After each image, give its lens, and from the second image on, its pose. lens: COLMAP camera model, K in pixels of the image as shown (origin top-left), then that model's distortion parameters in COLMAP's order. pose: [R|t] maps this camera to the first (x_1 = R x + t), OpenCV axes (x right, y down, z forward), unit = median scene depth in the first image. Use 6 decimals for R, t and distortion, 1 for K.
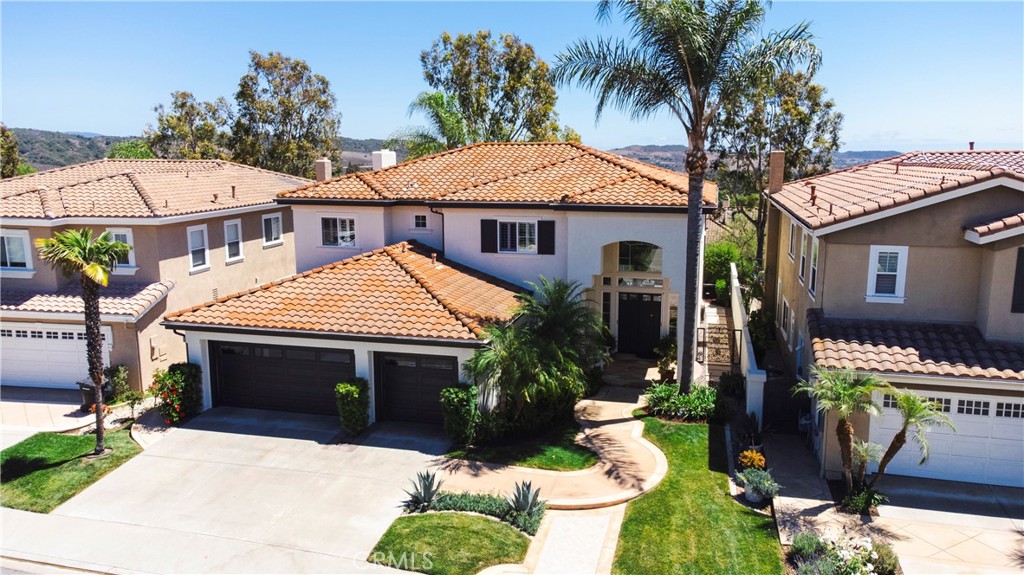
lens RADIAL K [[765.5, 0, 512.0], [0, 765.5, 287.5], [0, 0, 1]] dist [0.030387, 0.063650]
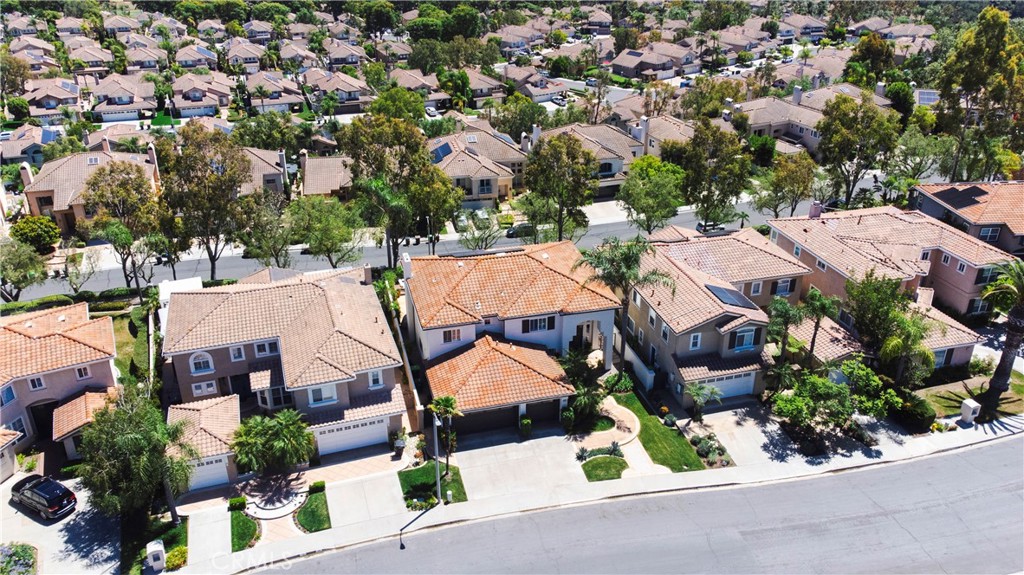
lens RADIAL K [[794.0, 0, 512.0], [0, 794.0, 287.5], [0, 0, 1]] dist [0.013228, 0.054406]
pose [[0.870688, -0.223306, 0.438221, -1.448868], [0.088893, 0.947764, 0.306337, -1.221838], [-0.483737, -0.227769, 0.845056, -1.235128]]
